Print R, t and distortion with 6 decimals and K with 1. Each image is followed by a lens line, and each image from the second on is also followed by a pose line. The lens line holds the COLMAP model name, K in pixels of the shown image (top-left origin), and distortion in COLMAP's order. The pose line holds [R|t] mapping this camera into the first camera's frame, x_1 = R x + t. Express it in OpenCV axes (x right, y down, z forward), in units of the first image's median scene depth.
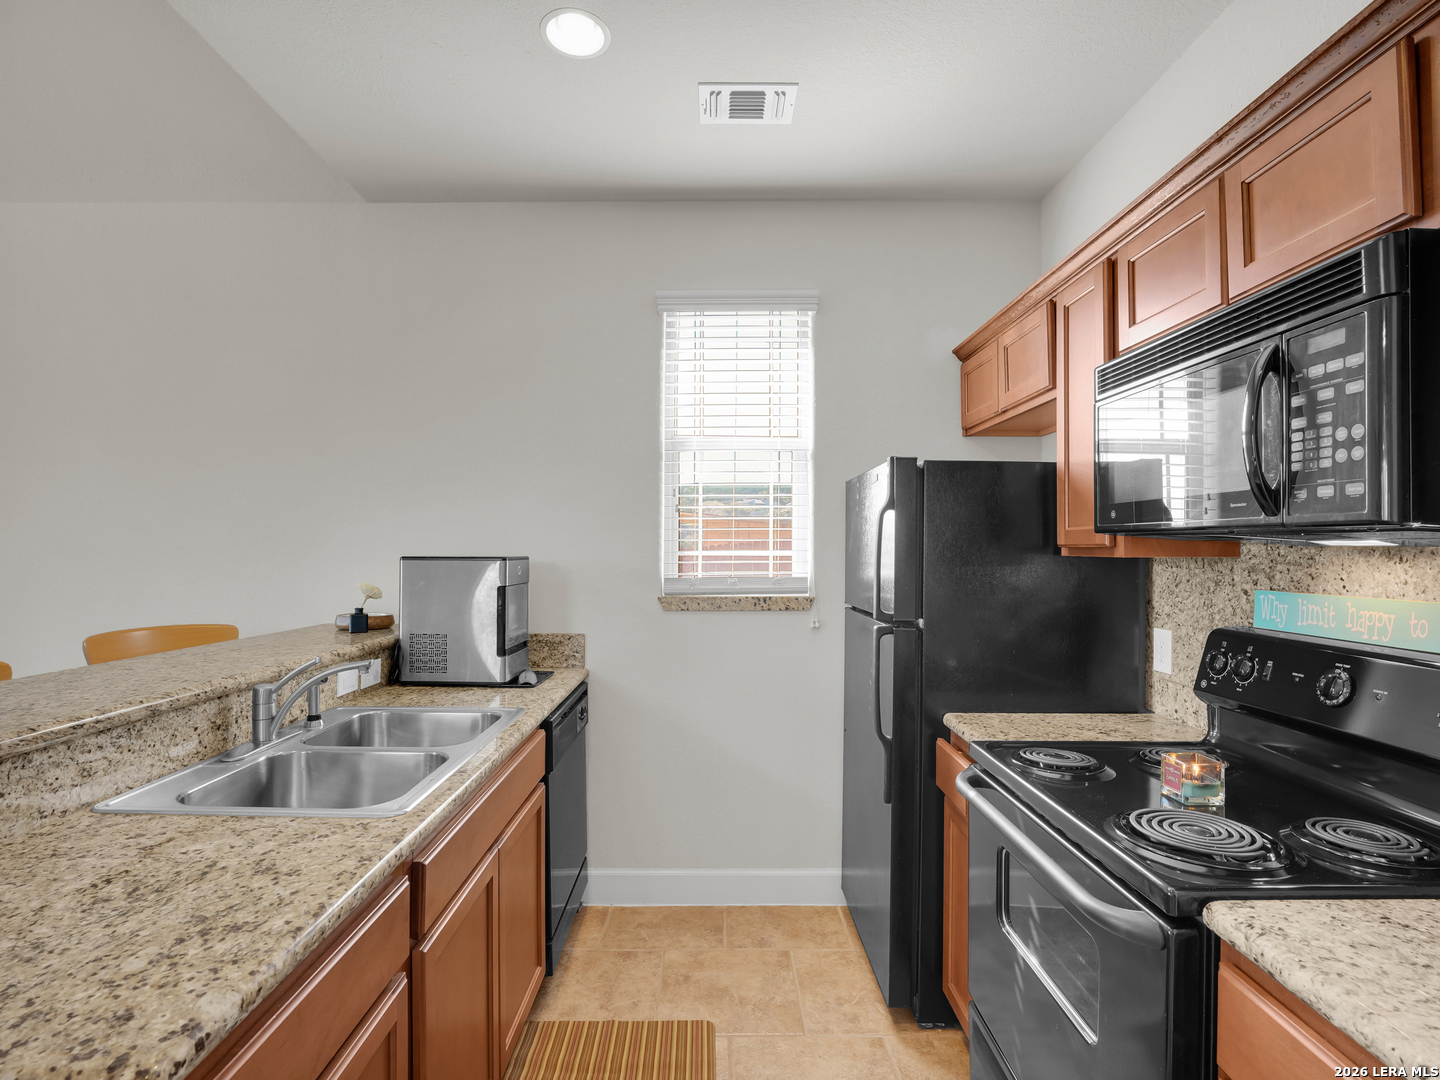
lens RADIAL K [[714.1, 0, 715.1], [0, 714.1, 541.4], [0, 0, 1]] dist [-0.016531, 0.000046]
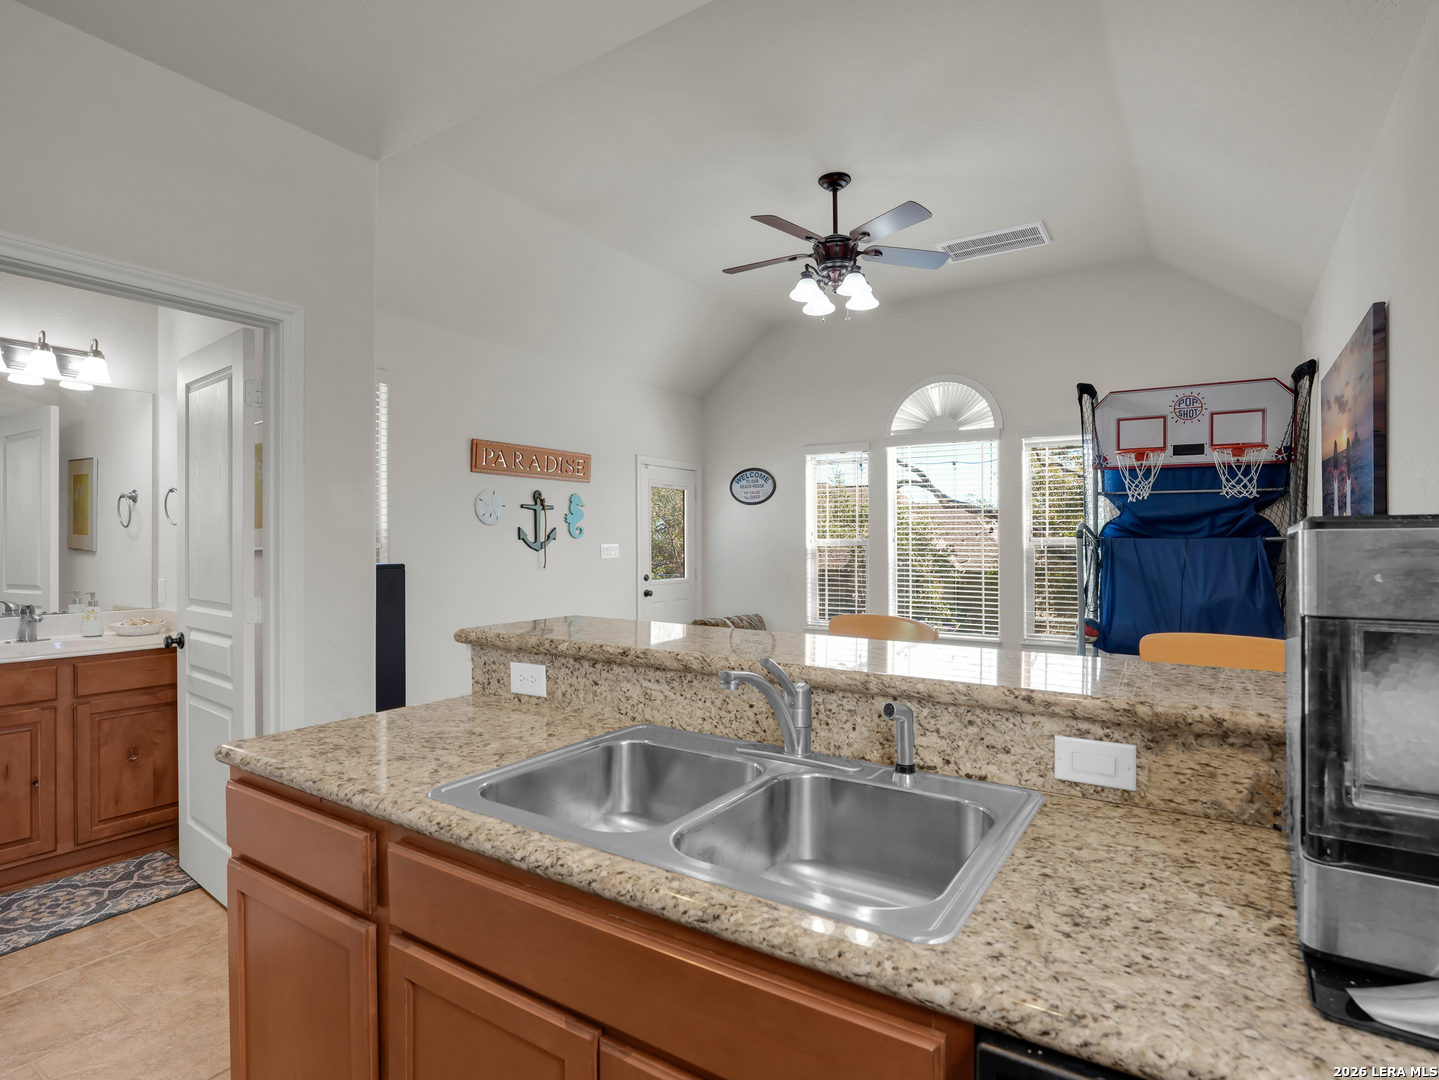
lens RADIAL K [[753.6, 0, 720.7], [0, 753.6, 544.4], [0, 0, 1]] dist [-0.003079, -0.000104]
pose [[-0.547362, -0.002192, -0.836893, 0.130412], [0.006256, 0.999958, -0.006711, 0.046543], [0.836872, -0.008909, -0.547325, 1.366786]]
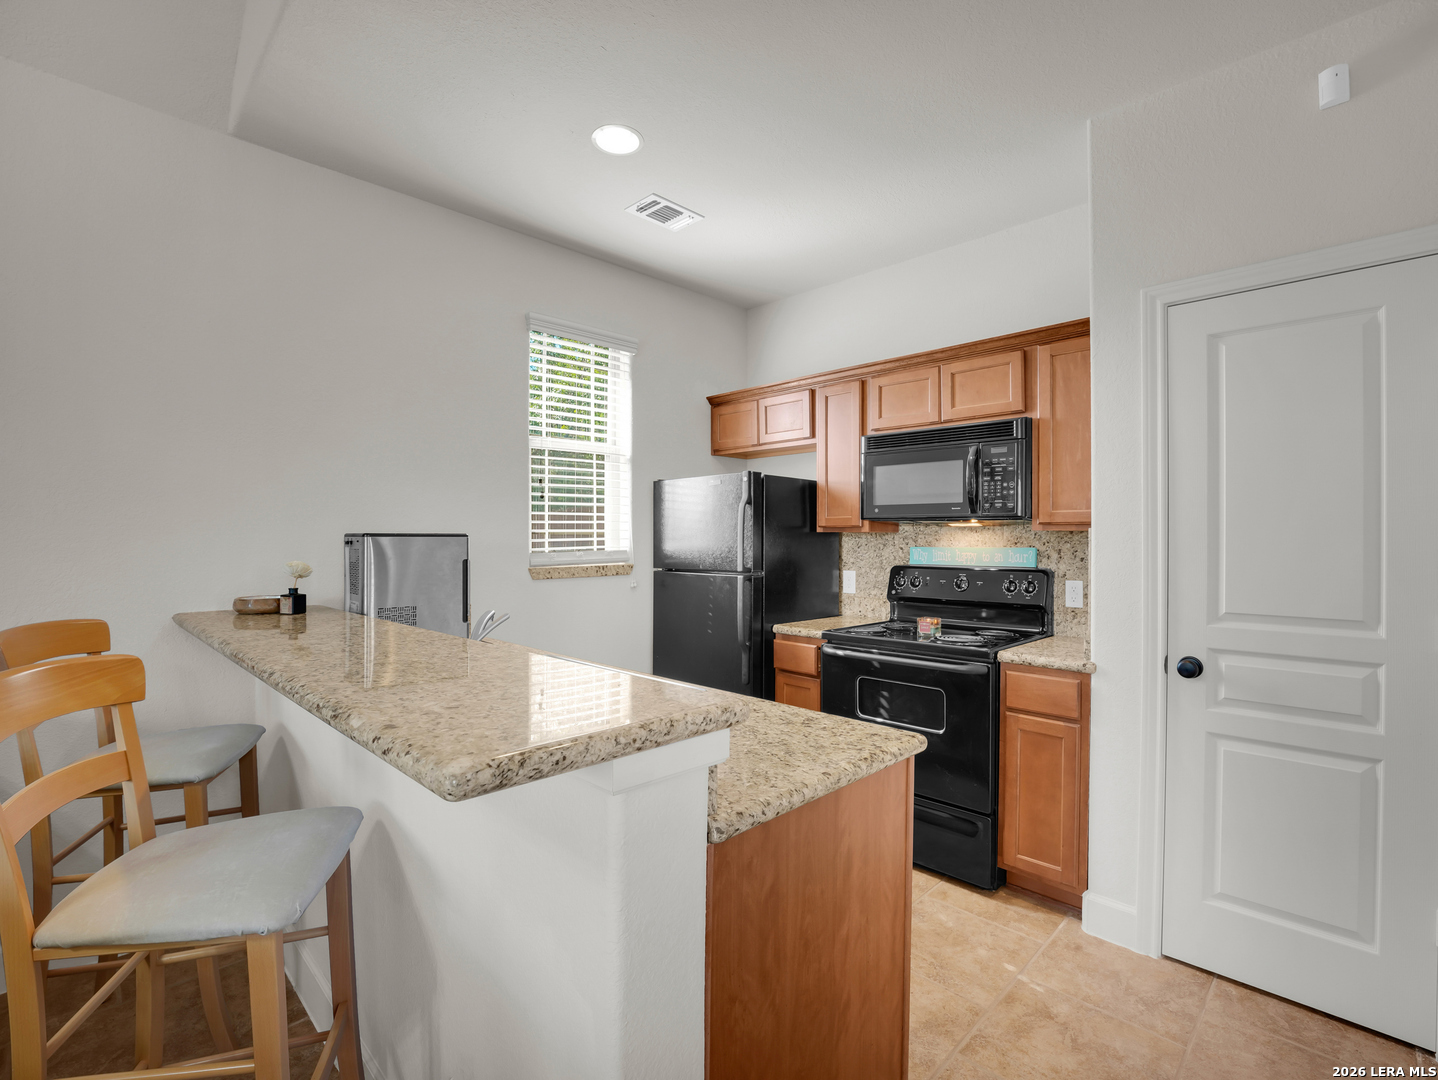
lens RADIAL K [[677.8, 0, 718.2], [0, 677.8, 544.2], [0, 0, 1]] dist [-0.016148, 0.000007]
pose [[0.704735, -0.009927, 0.709401, -1.082069], [-0.004923, 0.999810, 0.018881, 0.022741], [-0.709454, -0.016798, 0.704552, -0.047462]]
